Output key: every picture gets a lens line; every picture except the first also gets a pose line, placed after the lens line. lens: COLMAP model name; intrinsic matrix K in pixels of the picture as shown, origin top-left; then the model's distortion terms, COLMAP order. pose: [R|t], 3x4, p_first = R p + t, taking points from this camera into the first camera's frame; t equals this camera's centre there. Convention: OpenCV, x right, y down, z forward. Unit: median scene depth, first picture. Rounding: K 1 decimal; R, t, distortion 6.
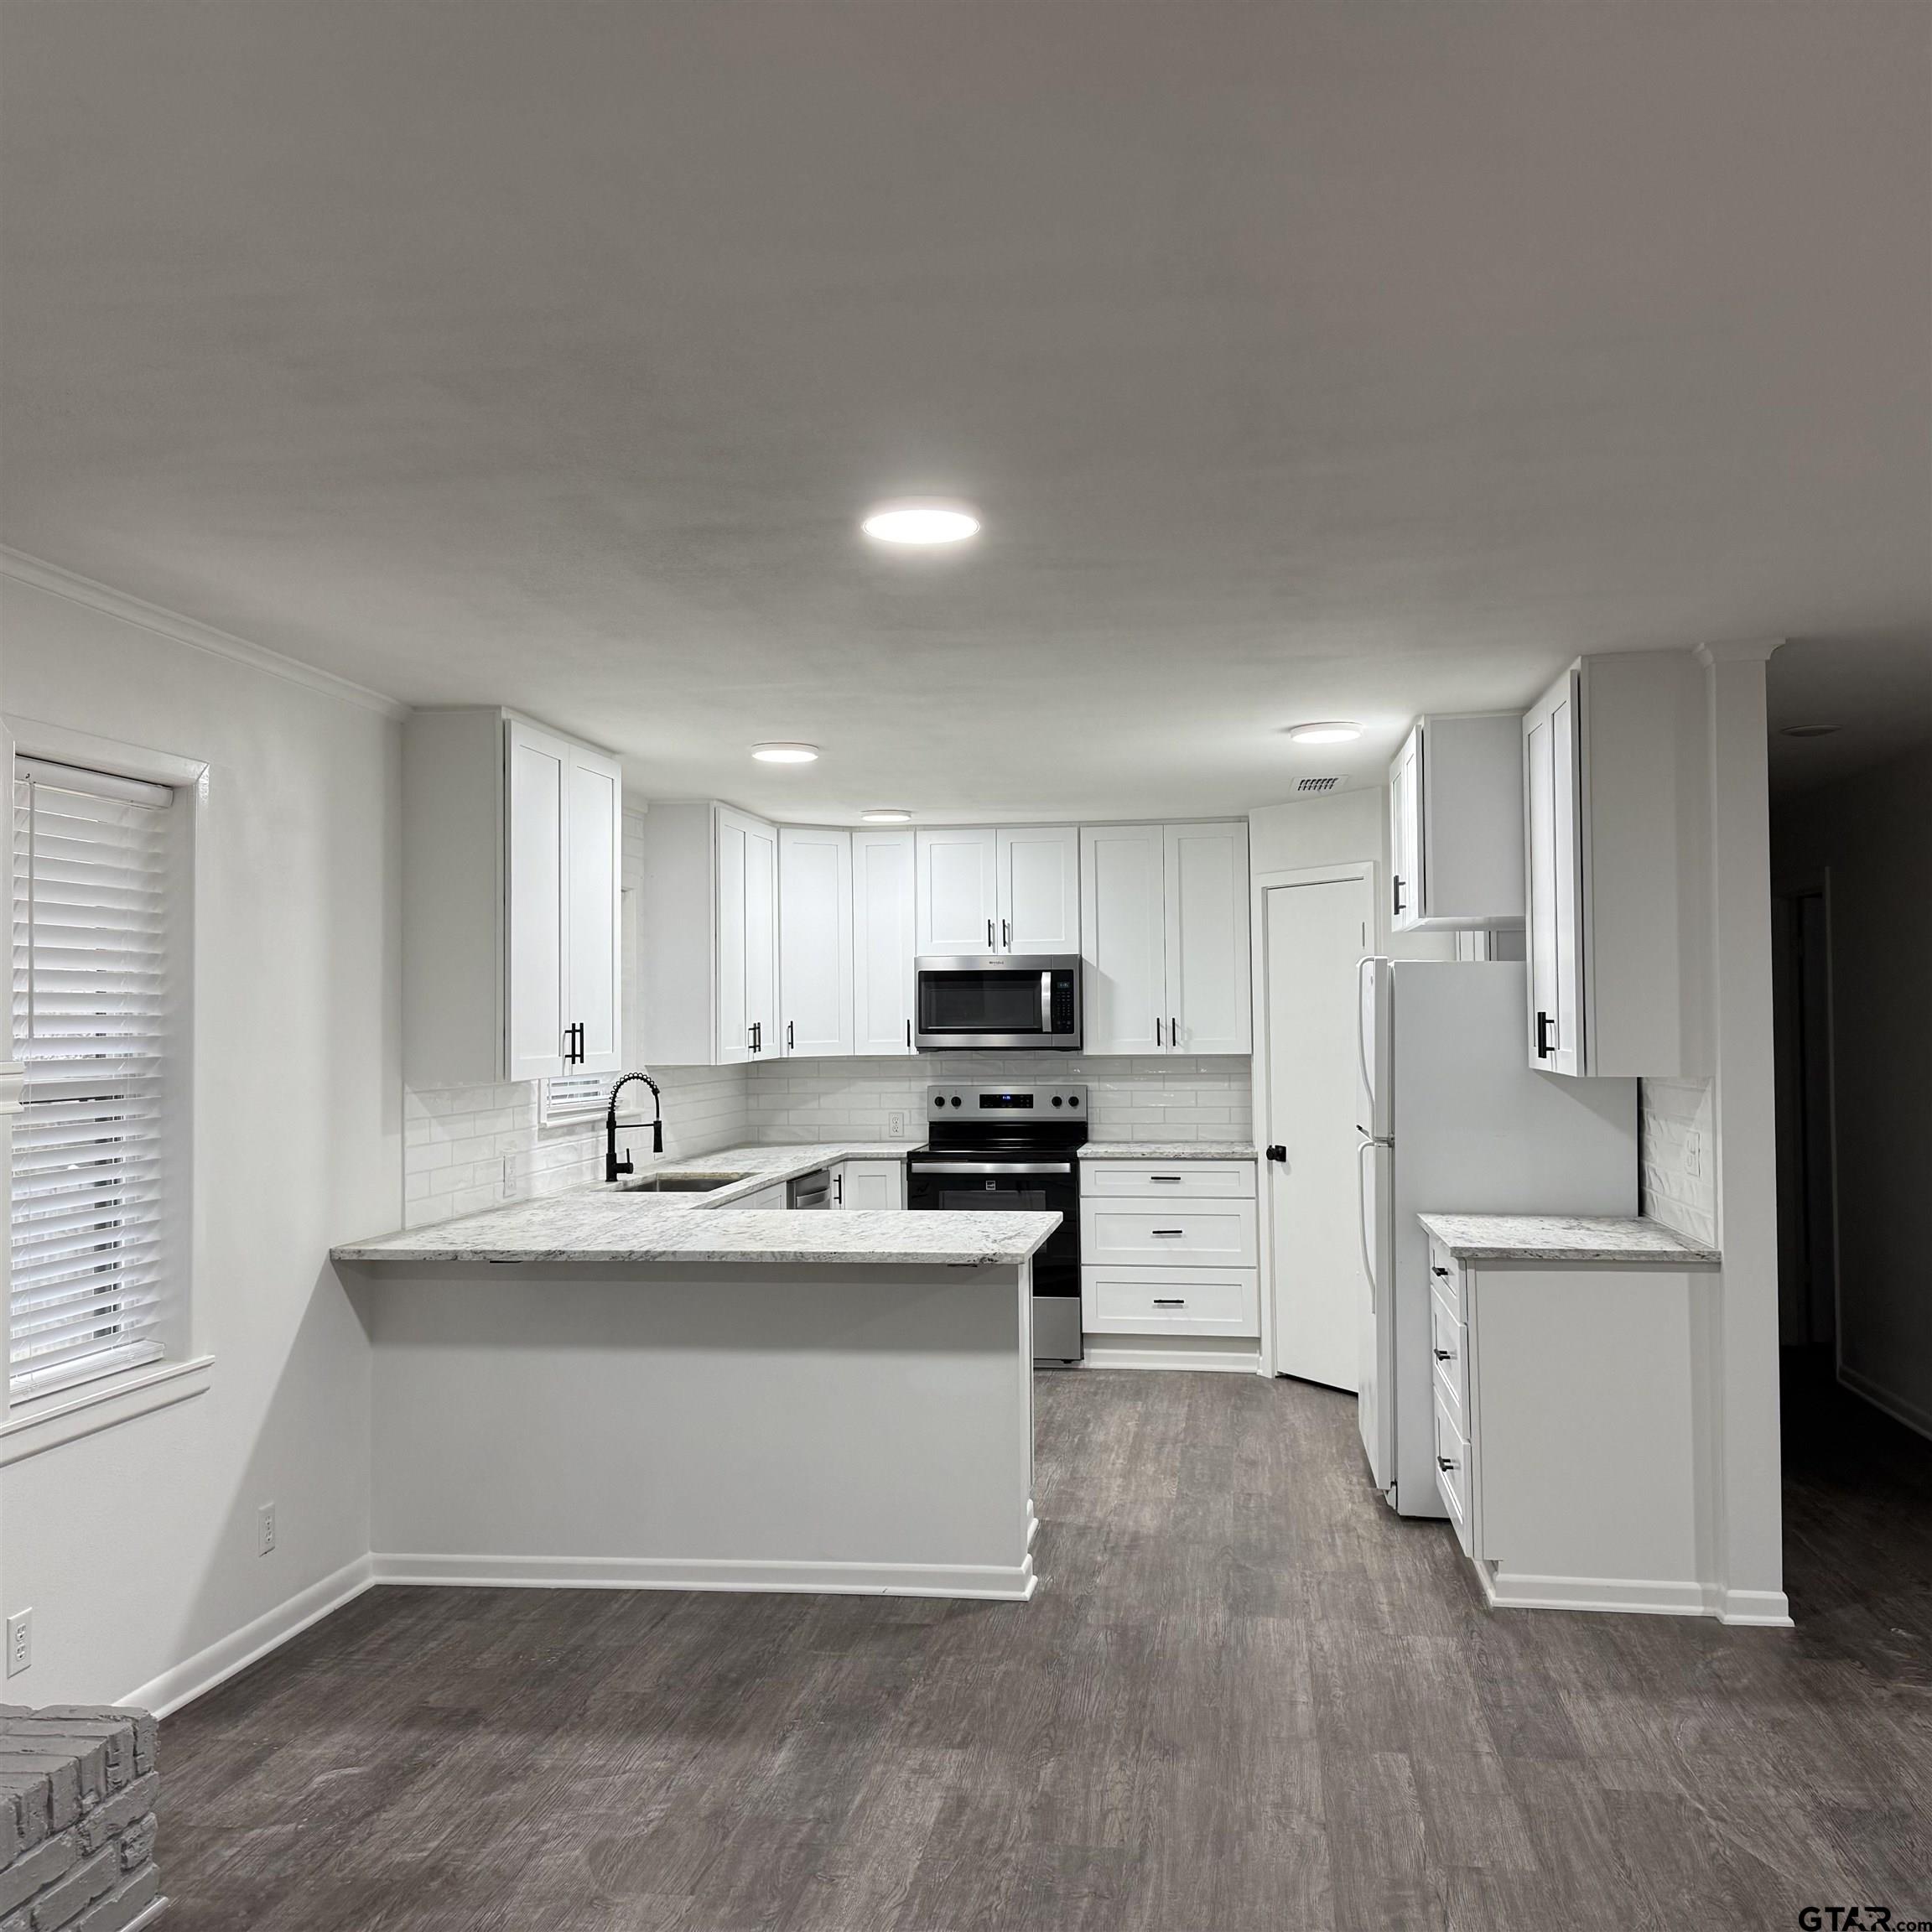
lens RADIAL K [[1777.9, 0, 953.0], [0, 1777.9, 955.8], [0, 0, 1]] dist [0.149126, -0.226376]
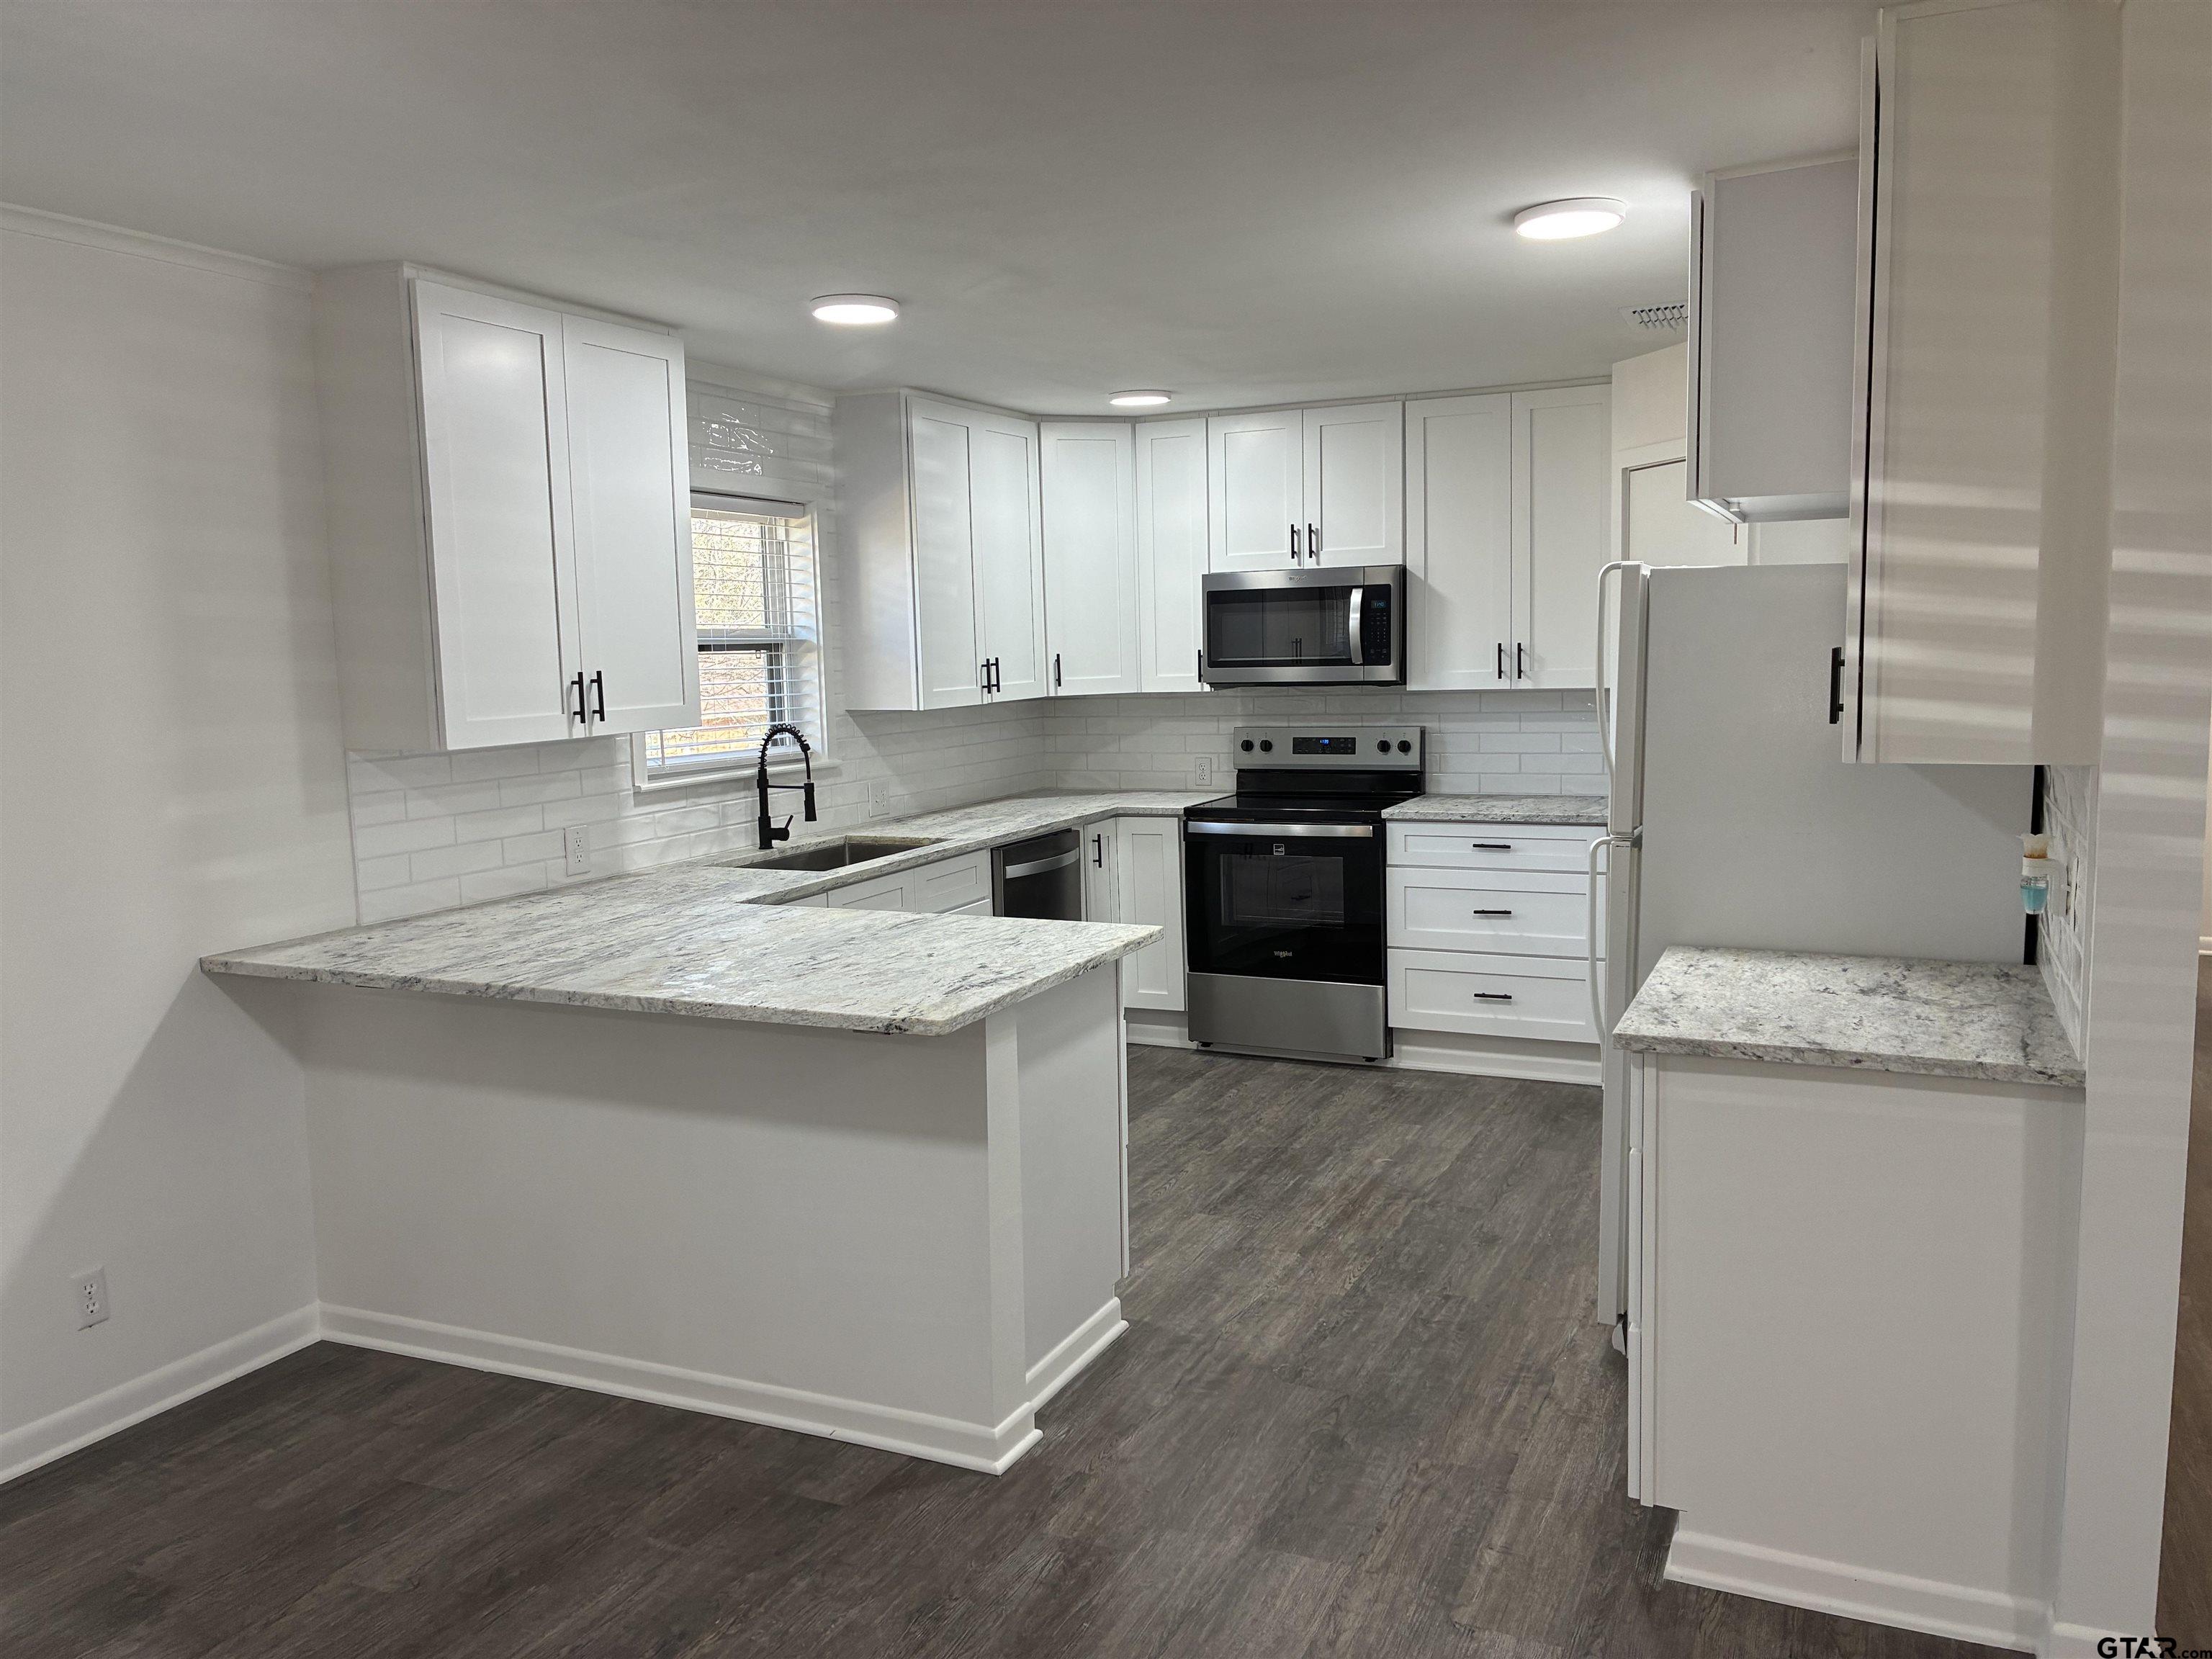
lens RADIAL K [[1664.8, 0, 1097.8], [0, 1664.8, 813.0], [0, 0, 1]] dist [0.071370, -0.077779]
pose [[0.960910, 0.014623, -0.276475, 0.185506], [0.025647, 0.989609, 0.141480, -0.000329], [0.275671, -0.143040, 0.950550, 0.288225]]
